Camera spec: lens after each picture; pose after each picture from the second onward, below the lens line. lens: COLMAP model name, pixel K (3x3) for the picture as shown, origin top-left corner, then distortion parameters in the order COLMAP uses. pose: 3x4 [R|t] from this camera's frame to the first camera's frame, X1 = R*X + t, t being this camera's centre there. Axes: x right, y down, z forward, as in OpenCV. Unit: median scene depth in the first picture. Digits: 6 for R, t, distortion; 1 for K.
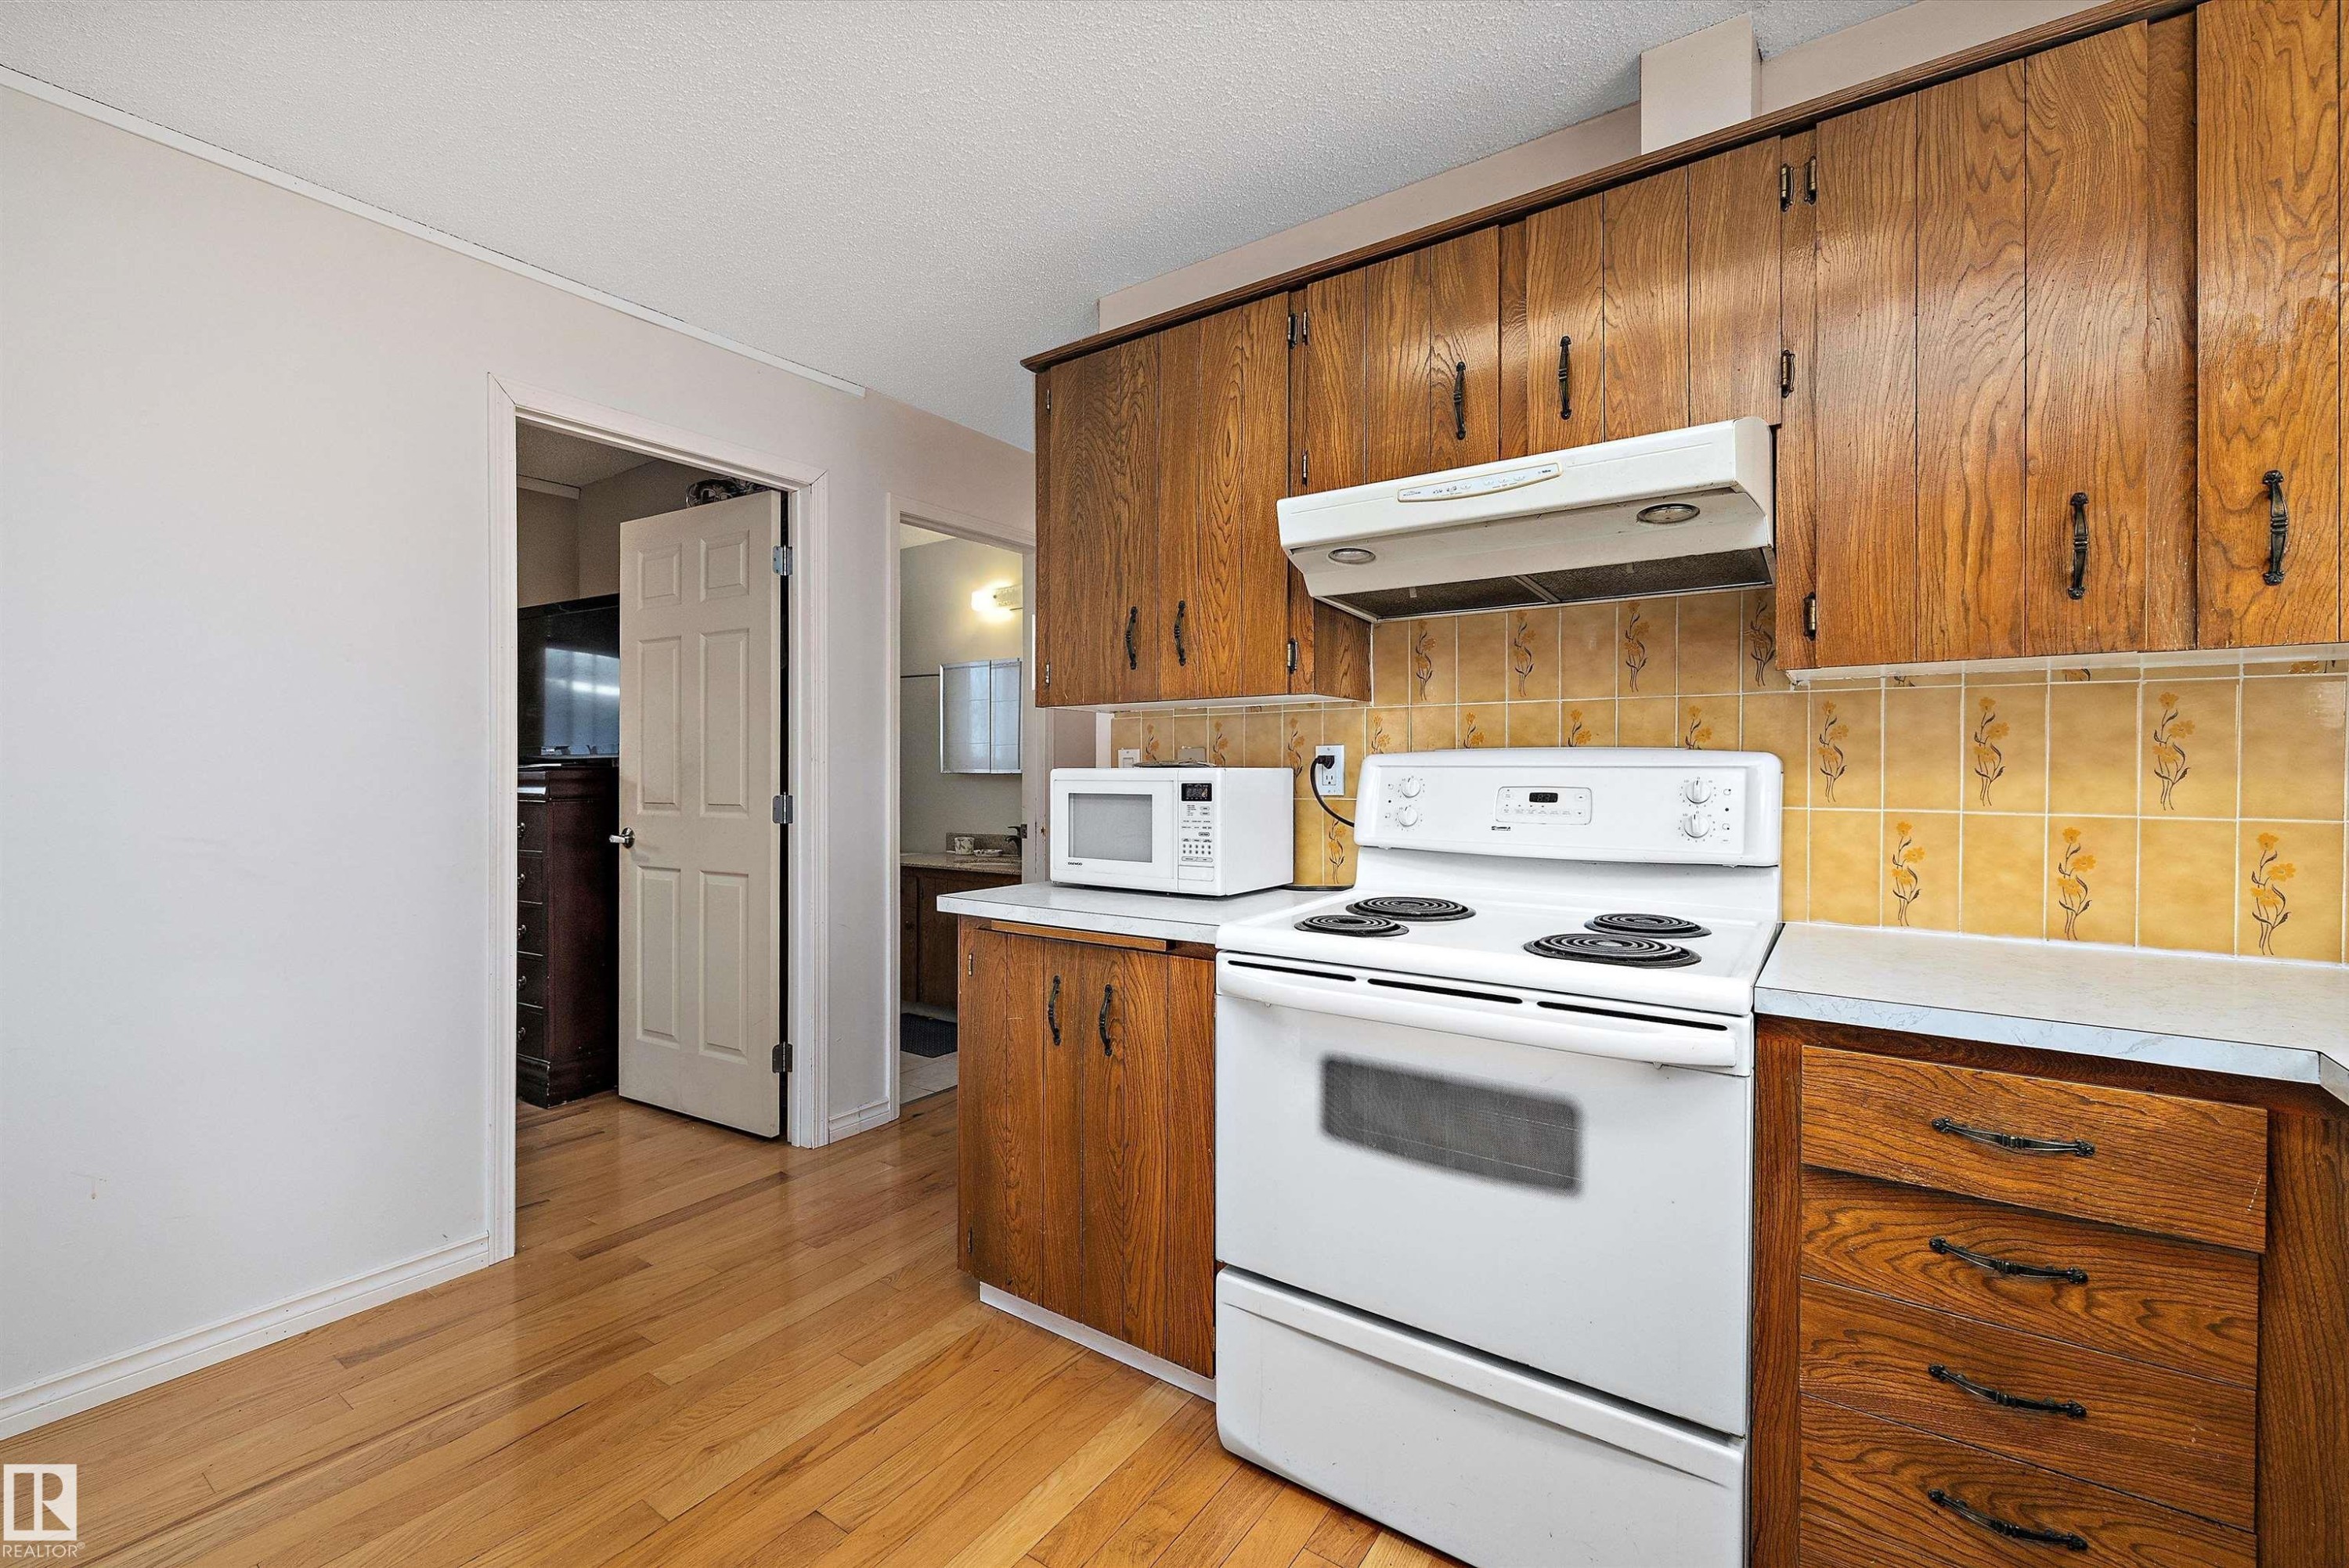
lens RADIAL K [[989.2, 0, 1173.8], [0, 989.2, 778.9], [0, 0, 1]] dist [0.000719, 0.000343]
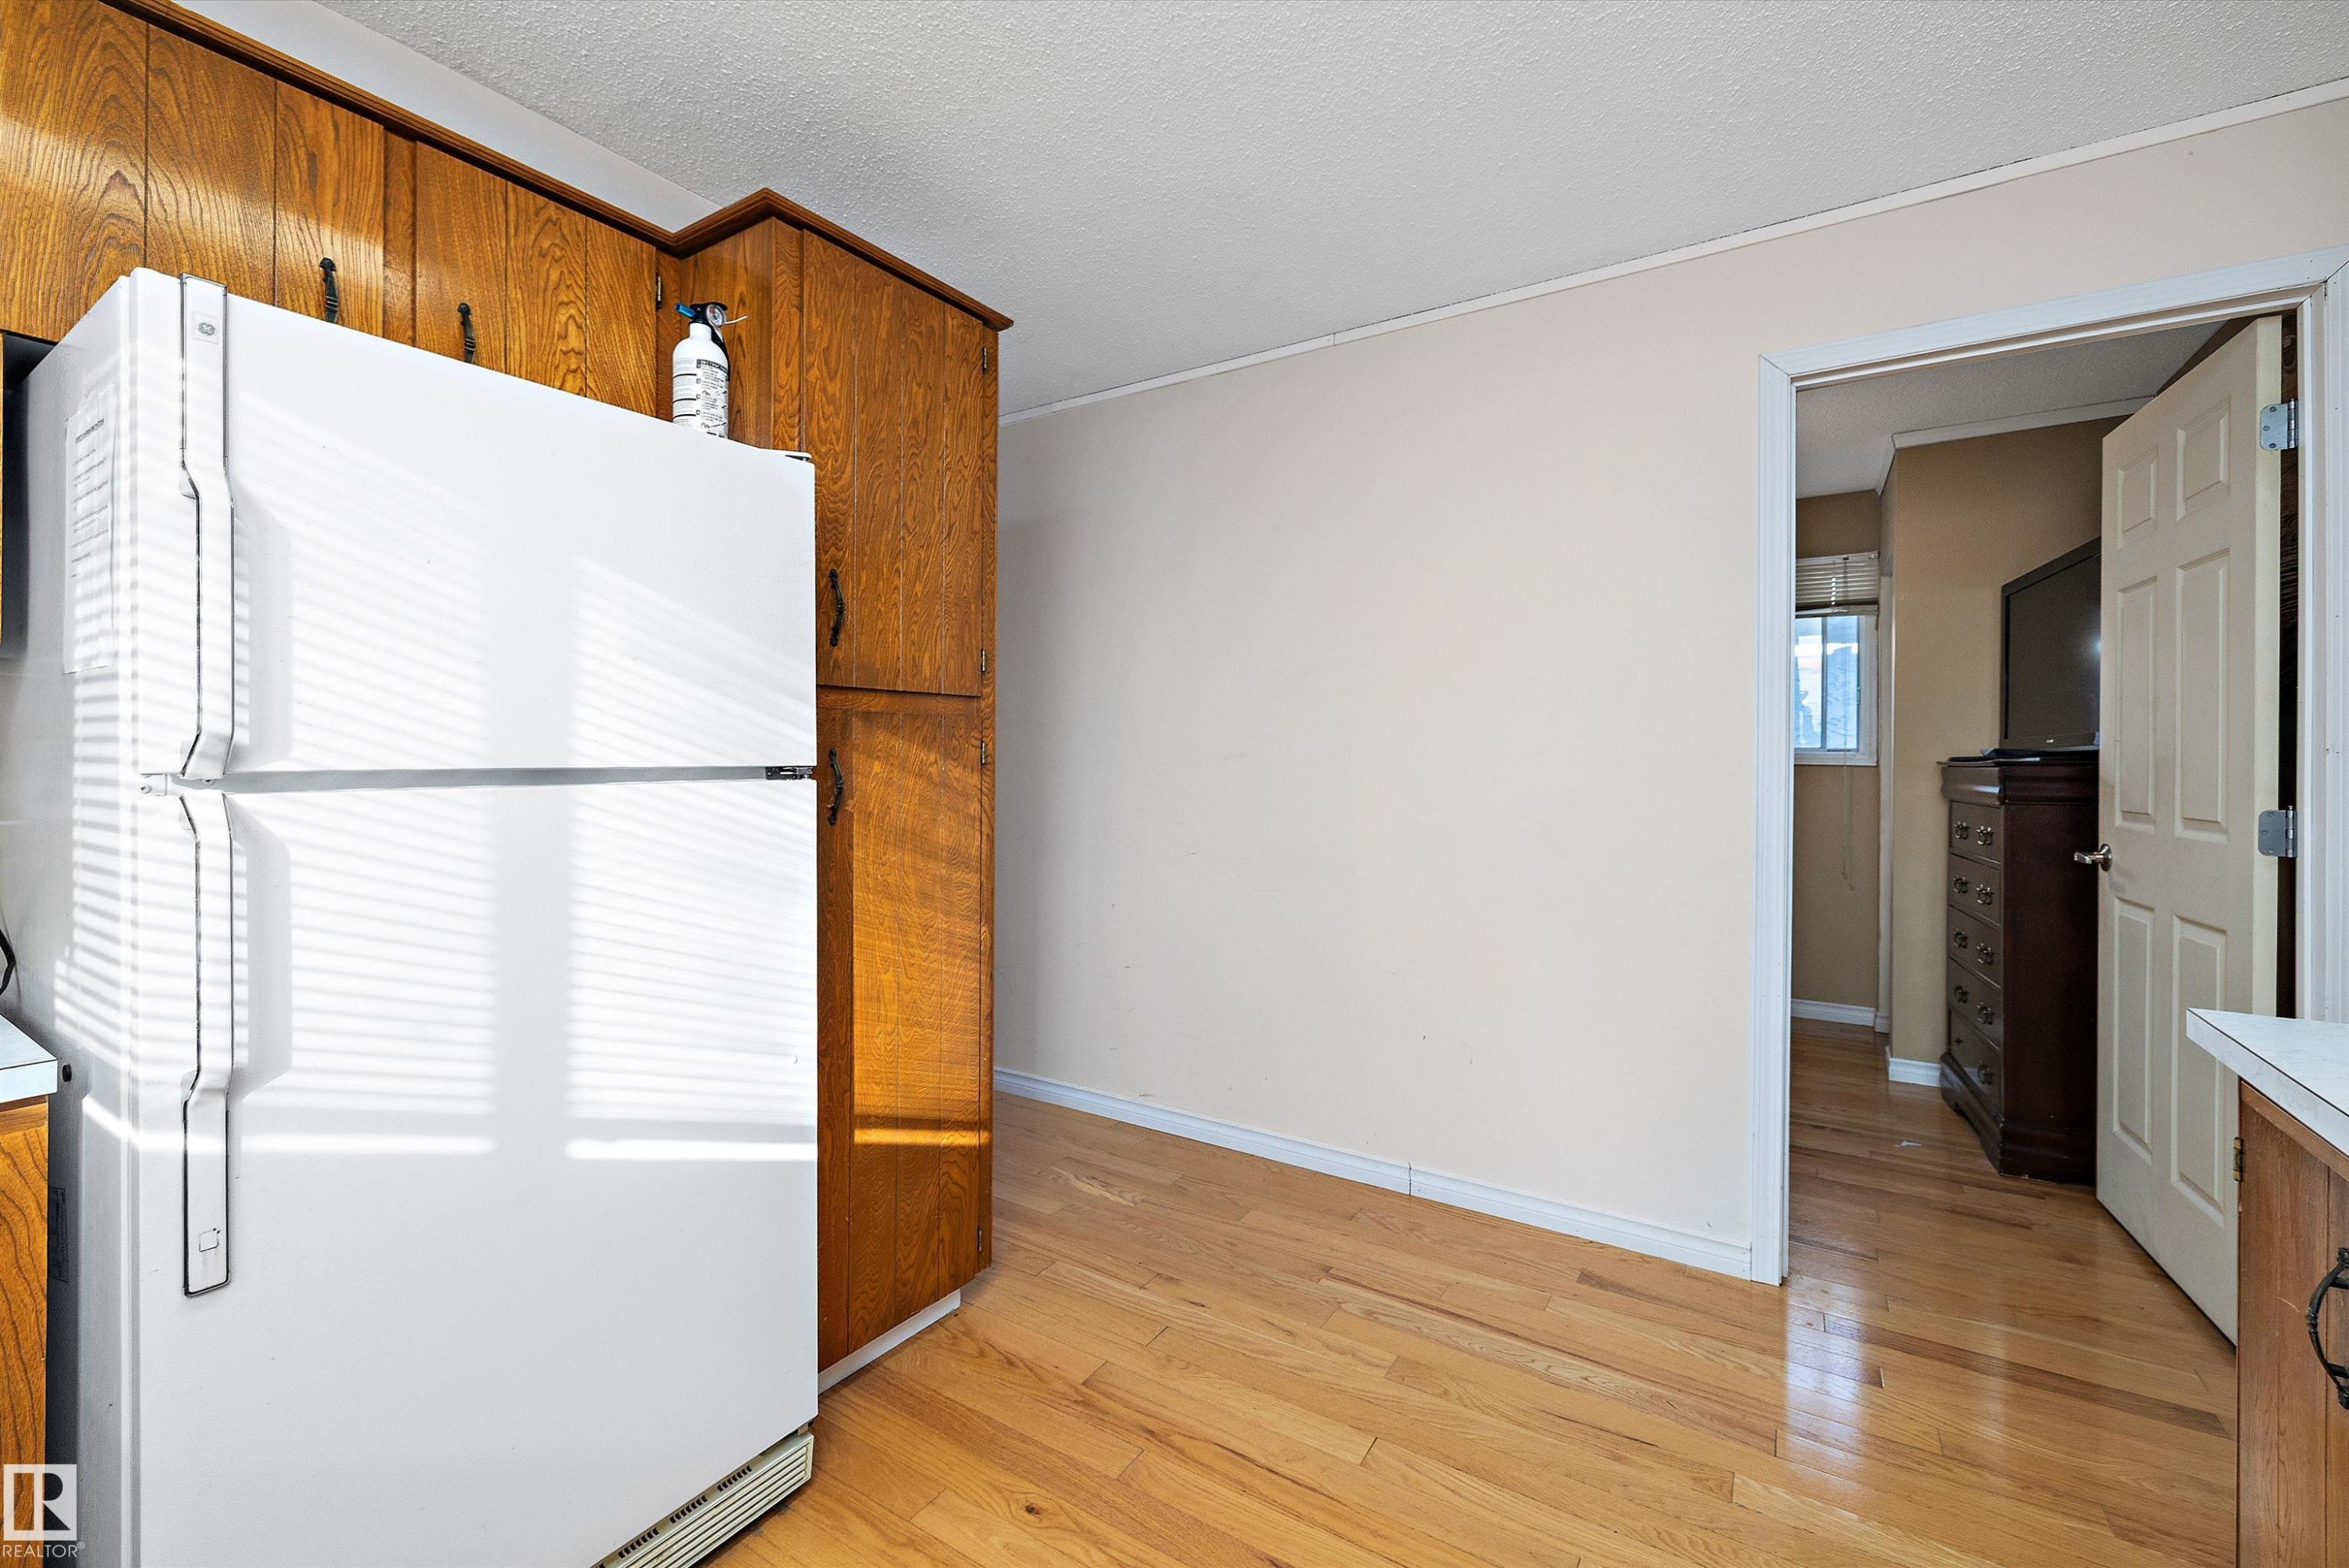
lens RADIAL K [[989.2, 0, 1157.2], [0, 989.2, 751.6], [0, 0, 1]] dist [0.000719, 0.000343]
pose [[0.029242, -0.006619, -0.999550, 0.189029], [-0.012874, 0.999893, -0.006998, -0.006069], [0.999489, 0.013073, 0.029154, 0.284868]]
